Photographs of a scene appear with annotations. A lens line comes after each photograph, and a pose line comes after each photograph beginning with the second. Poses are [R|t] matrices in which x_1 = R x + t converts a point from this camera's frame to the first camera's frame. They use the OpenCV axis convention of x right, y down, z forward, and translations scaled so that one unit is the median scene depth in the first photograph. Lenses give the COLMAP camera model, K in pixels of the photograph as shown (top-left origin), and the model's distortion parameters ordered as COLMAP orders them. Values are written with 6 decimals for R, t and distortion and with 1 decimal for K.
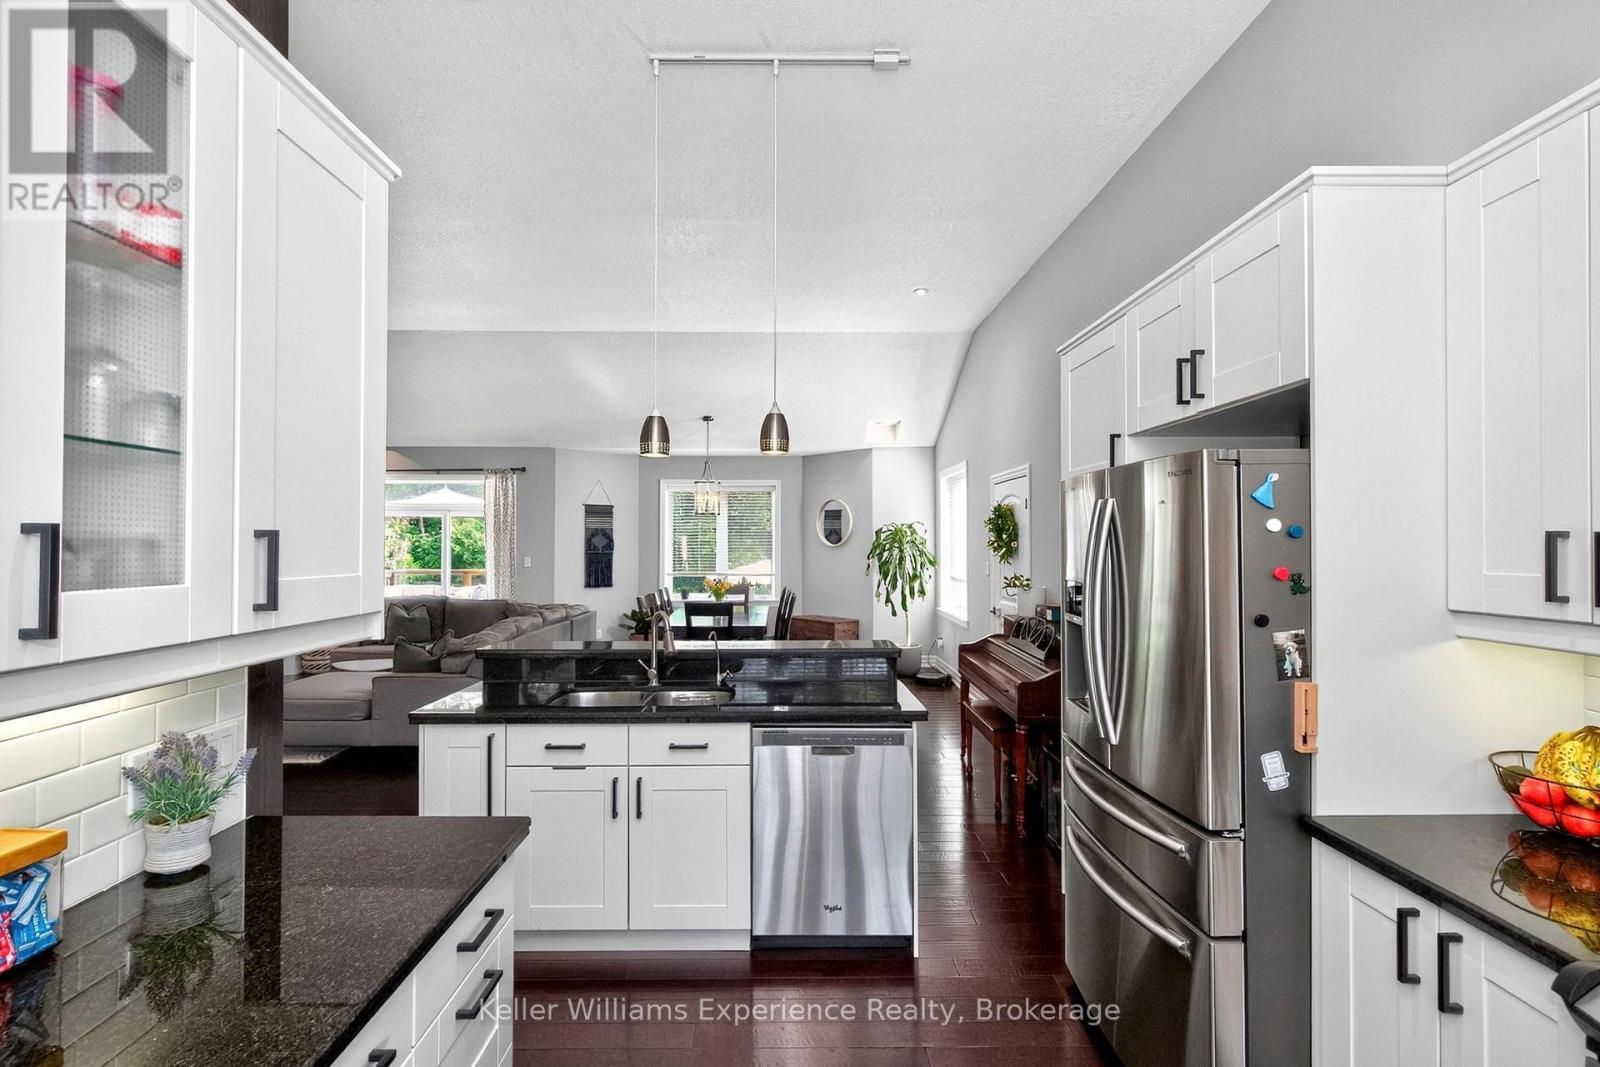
lens RADIAL K [[713.3, 0, 786.9], [0, 713.3, 533.2], [0, 0, 1]] dist [-0.010237, -0.000750]
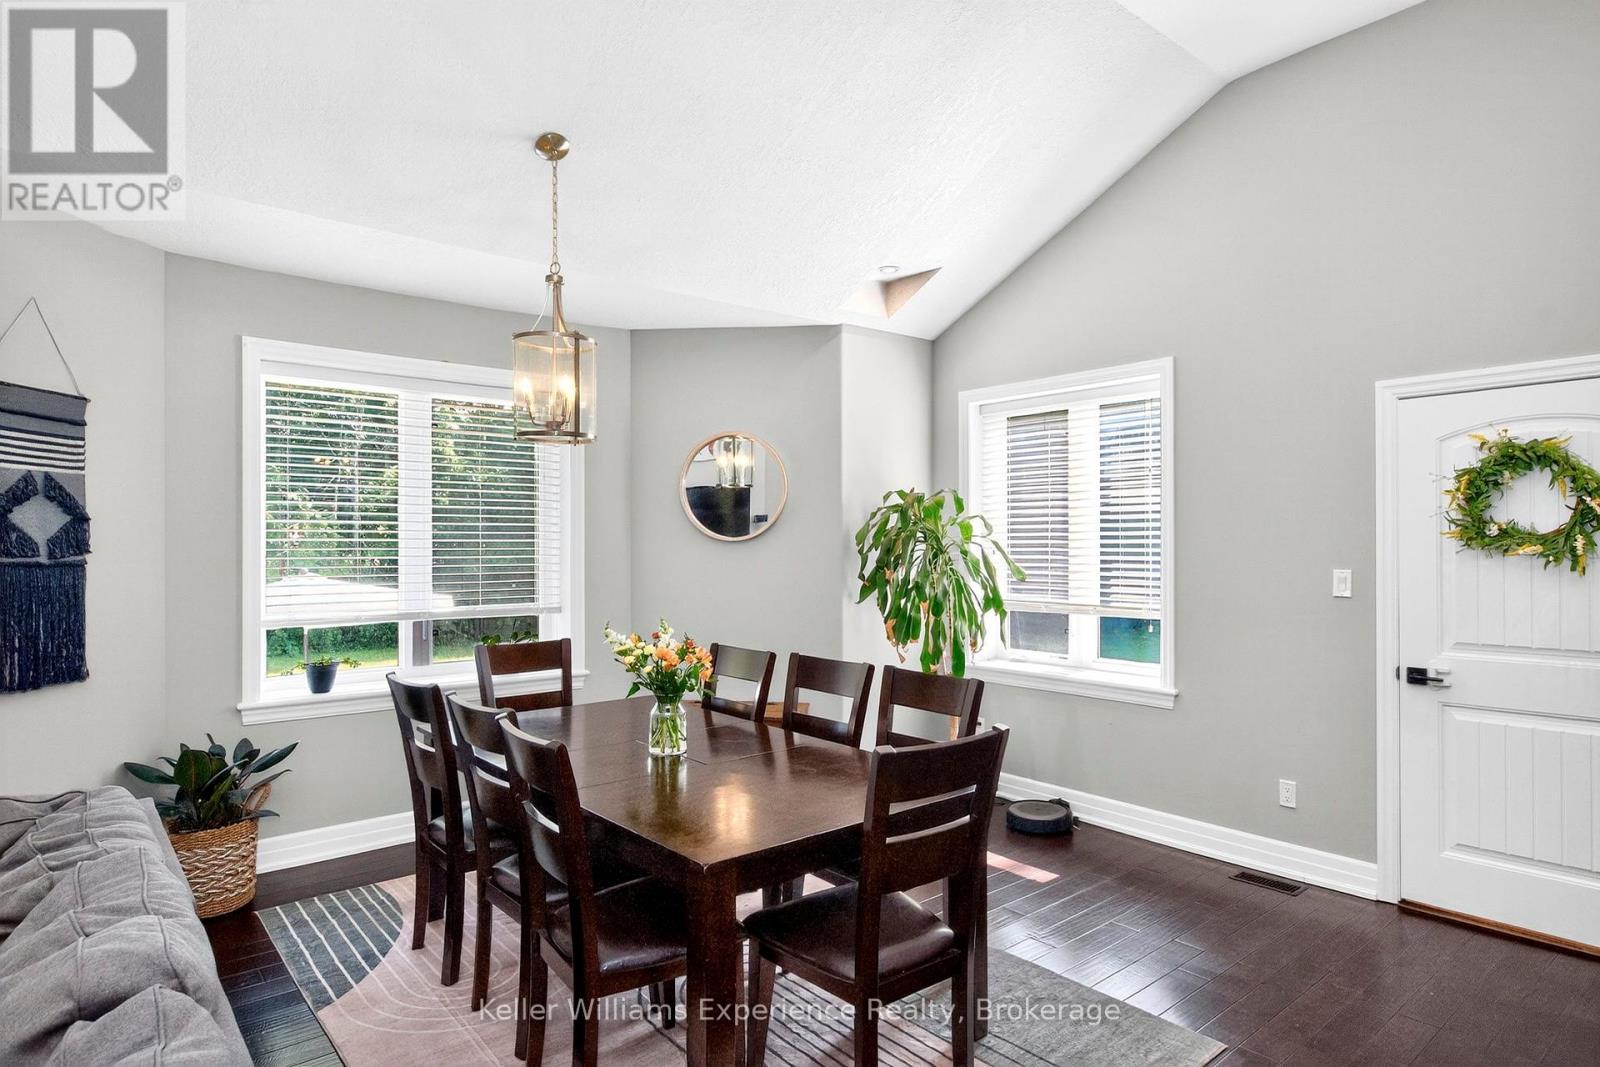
lens RADIAL K [[897.2, 0, 801.6], [0, 897.2, 541.8], [0, 0, 1]] dist [0.003770, -0.000073]
pose [[0.769272, -0.003831, 0.638910, -0.261445], [-0.002988, 0.999950, 0.009594, 0.015369], [-0.638915, -0.009289, 0.769222, 0.552024]]
